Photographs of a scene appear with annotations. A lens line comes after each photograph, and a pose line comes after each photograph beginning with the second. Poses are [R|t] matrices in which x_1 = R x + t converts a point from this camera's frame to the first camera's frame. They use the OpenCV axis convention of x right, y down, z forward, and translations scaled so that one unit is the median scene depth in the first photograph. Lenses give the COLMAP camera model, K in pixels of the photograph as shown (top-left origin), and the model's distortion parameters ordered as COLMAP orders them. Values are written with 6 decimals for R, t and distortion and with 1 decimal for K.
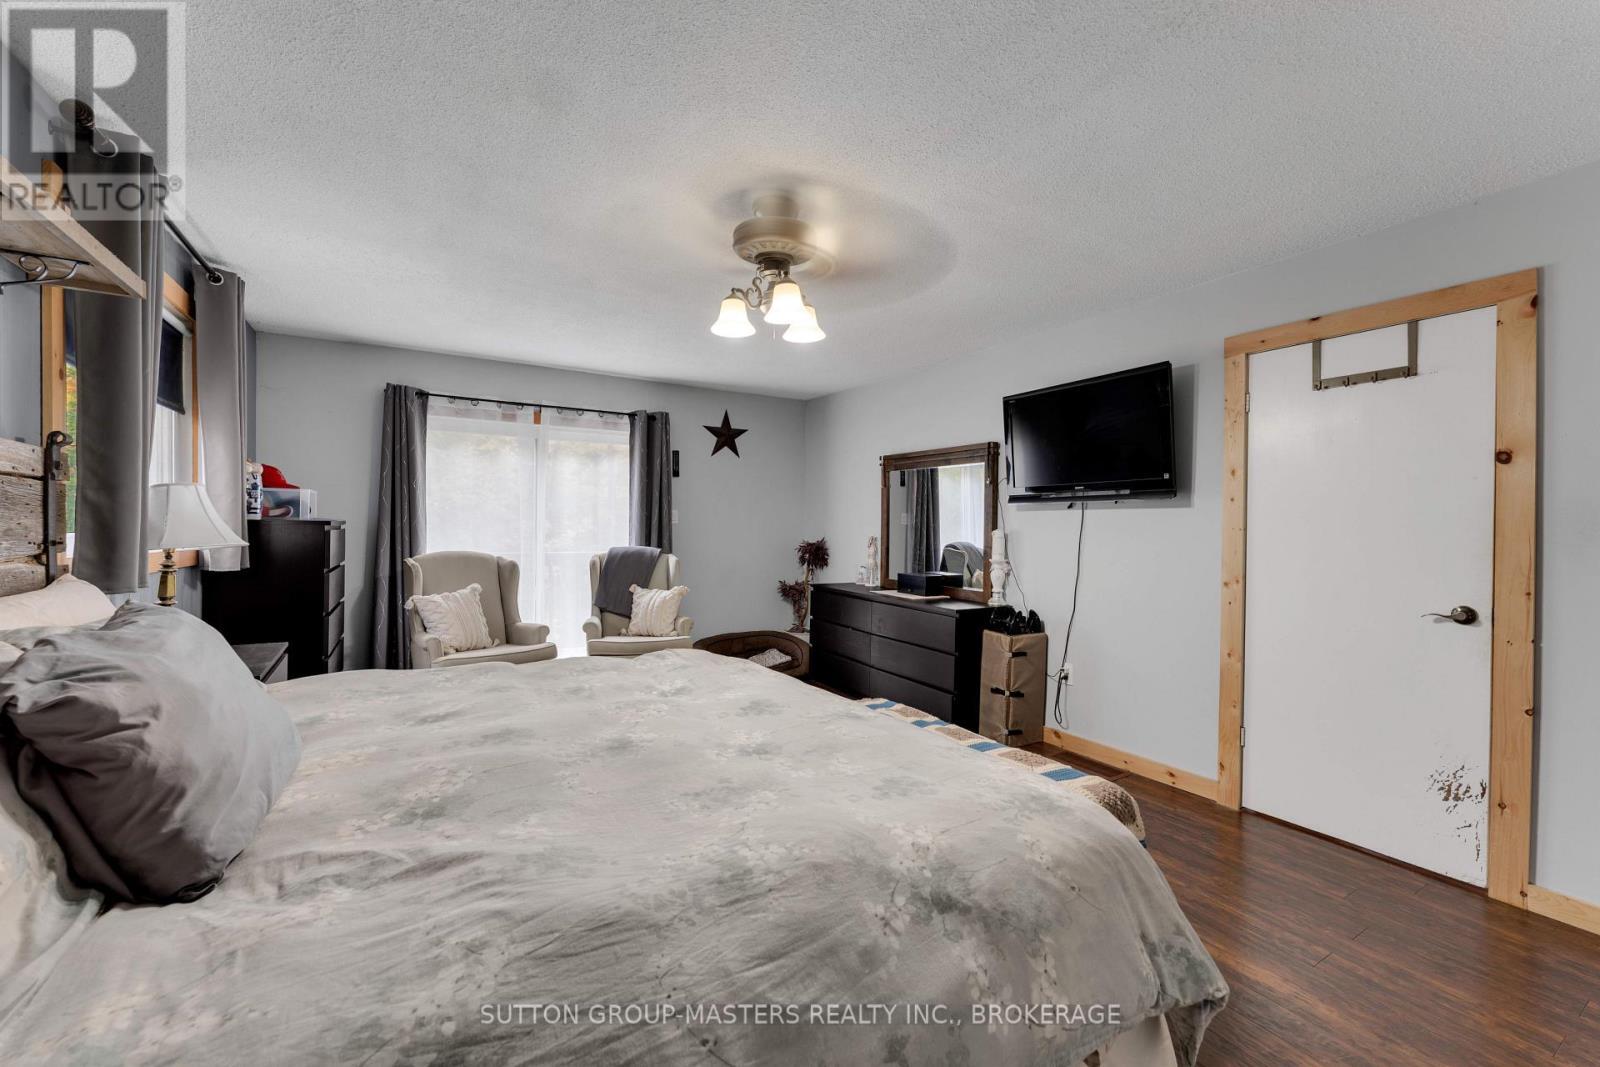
lens RADIAL K [[648.9, 0, 792.3], [0, 648.9, 532.2], [0, 0, 1]] dist [-0.000849, -0.000047]
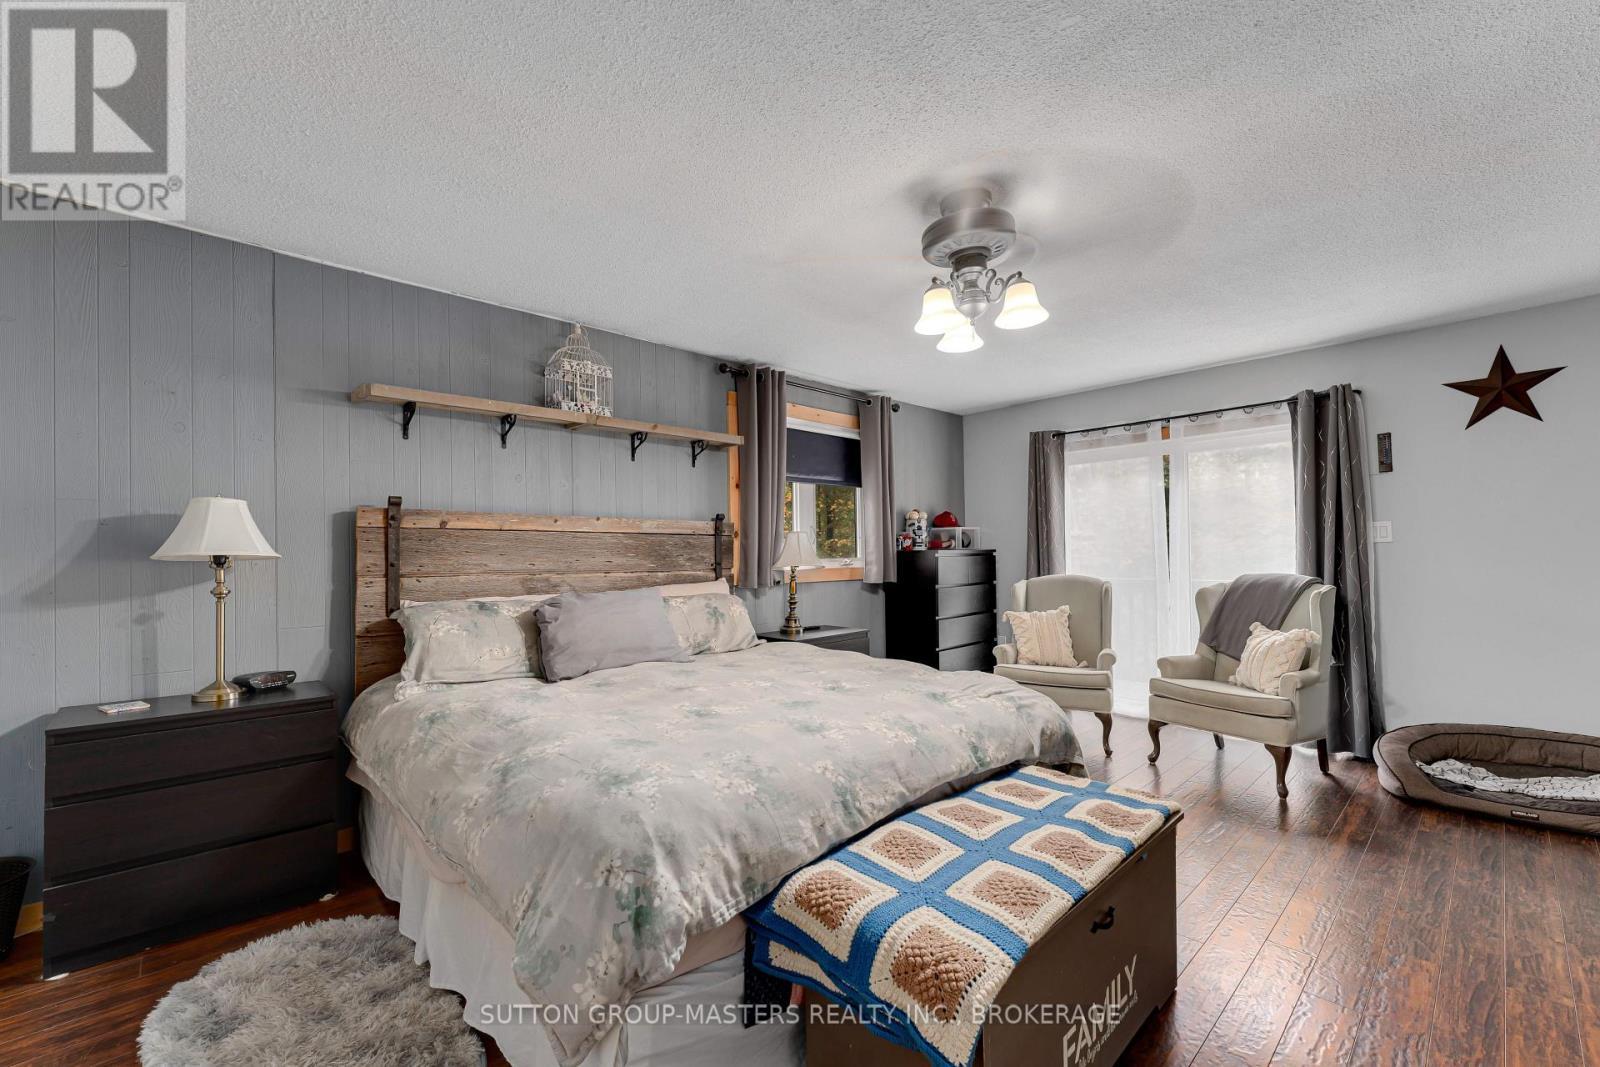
lens RADIAL K [[681.1, 0, 793.8], [0, 681.1, 558.8], [0, 0, 1]] dist [0.047533, 0.000096]
pose [[0.204855, -0.003449, -0.978786, 0.482822], [0.005223, 0.999983, -0.002430, 0.002106], [0.978778, -0.004615, 0.204870, 0.300830]]
